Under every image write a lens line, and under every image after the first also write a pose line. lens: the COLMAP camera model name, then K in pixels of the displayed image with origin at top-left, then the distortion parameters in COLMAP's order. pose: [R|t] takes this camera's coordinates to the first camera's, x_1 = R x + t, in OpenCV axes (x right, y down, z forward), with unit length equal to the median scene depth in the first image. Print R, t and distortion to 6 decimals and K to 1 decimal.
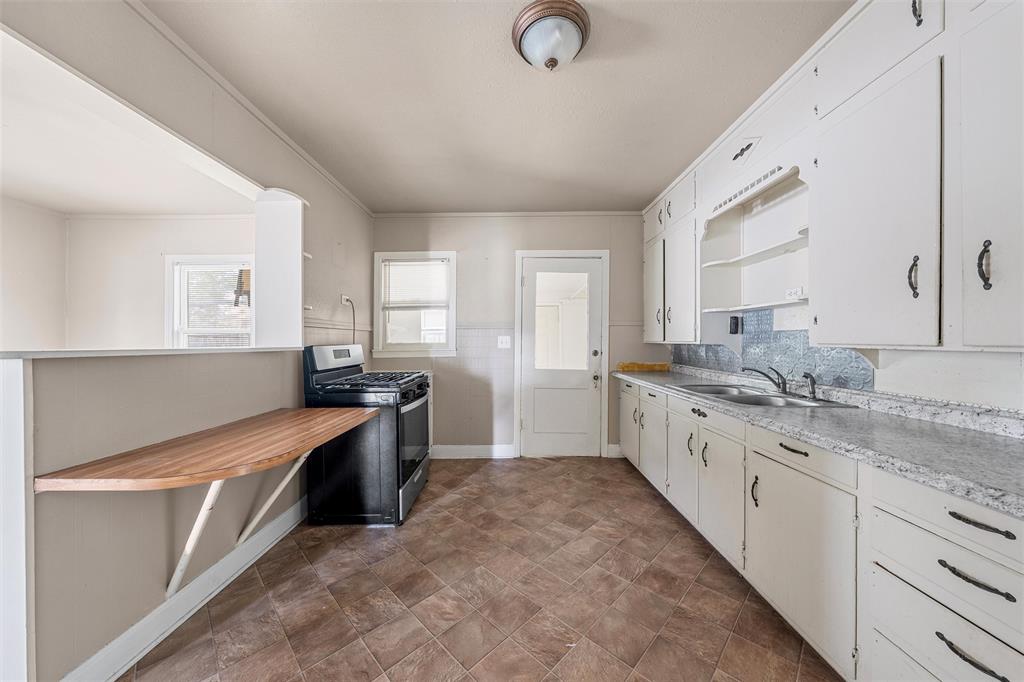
lens RADIAL K [[350.2, 0, 512.3], [0, 350.2, 342.1], [0, 0, 1]] dist [-0.005669, -0.000010]
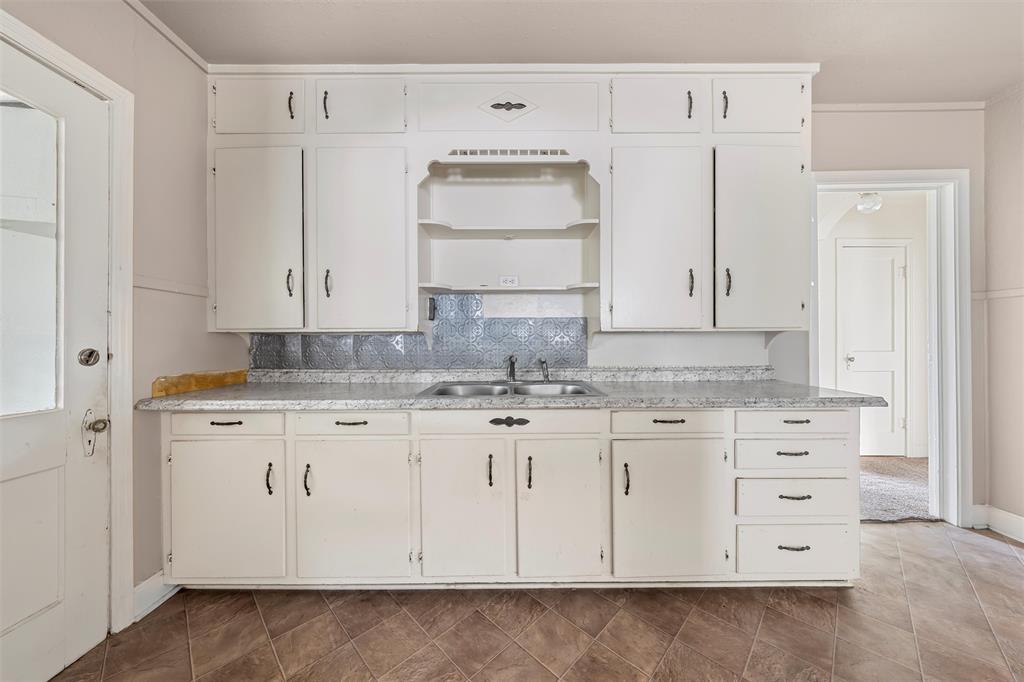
lens RADIAL K [[350.2, 0, 514.9], [0, 350.2, 340.7], [0, 0, 1]] dist [-0.005669, -0.000010]
pose [[-0.002543, 0.000206, 0.999997, -0.175641], [0.008356, 0.999965, -0.000185, 0.028081], [-0.999962, 0.008356, -0.002545, 0.866349]]
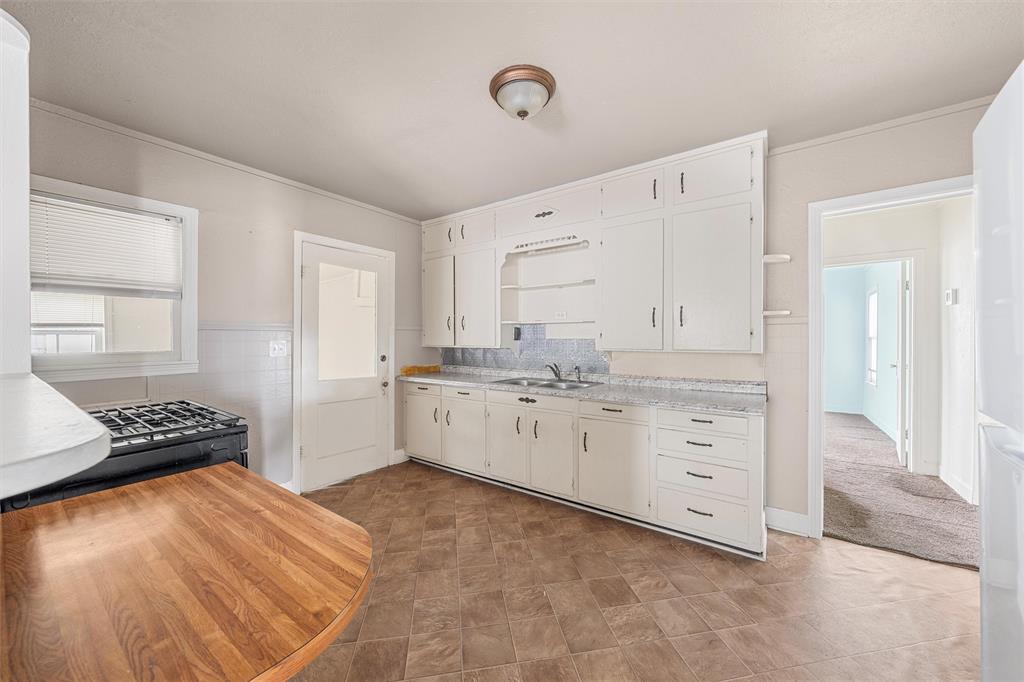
lens RADIAL K [[370.8, 0, 515.7], [0, 370.8, 341.5], [0, 0, 1]] dist [-0.008628, -0.000143]
pose [[0.575808, -0.004532, 0.817572, -0.572496], [0.002959, 0.999990, 0.003460, -0.025045], [-0.817579, 0.000427, 0.575816, 0.190487]]
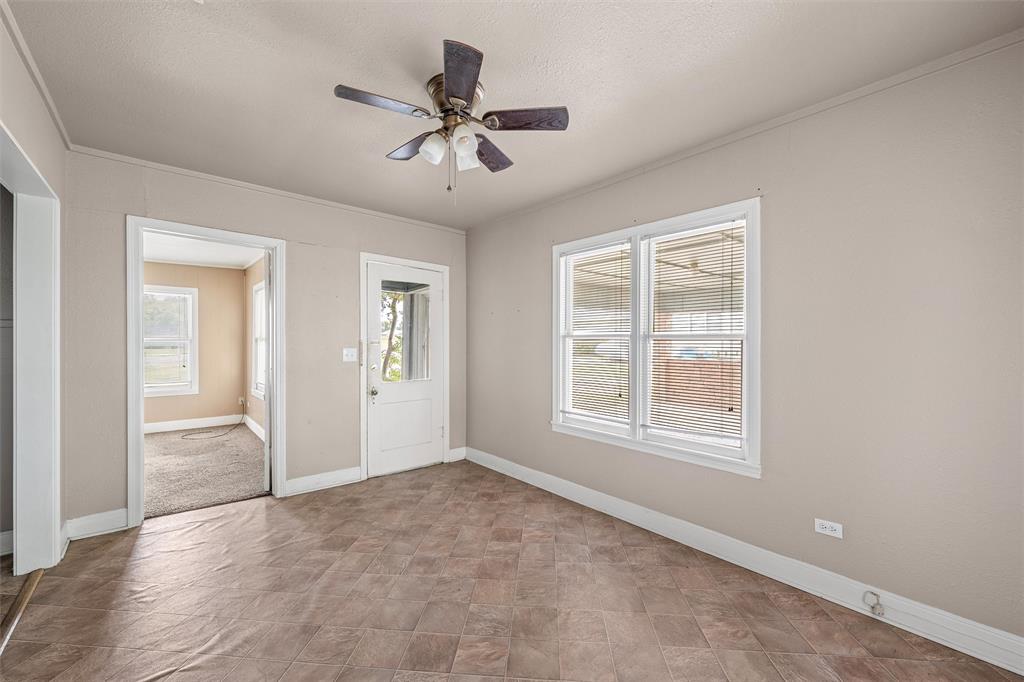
lens RADIAL K [[409.6, 0, 513.6], [0, 409.6, 338.5], [0, 0, 1]] dist [0.005082, -0.000352]
pose [[0.763879, 0.021379, 0.645005, -0.570955], [-0.005416, 0.999628, -0.026719, -0.023531], [-0.645336, 0.016917, 0.763711, 0.073241]]
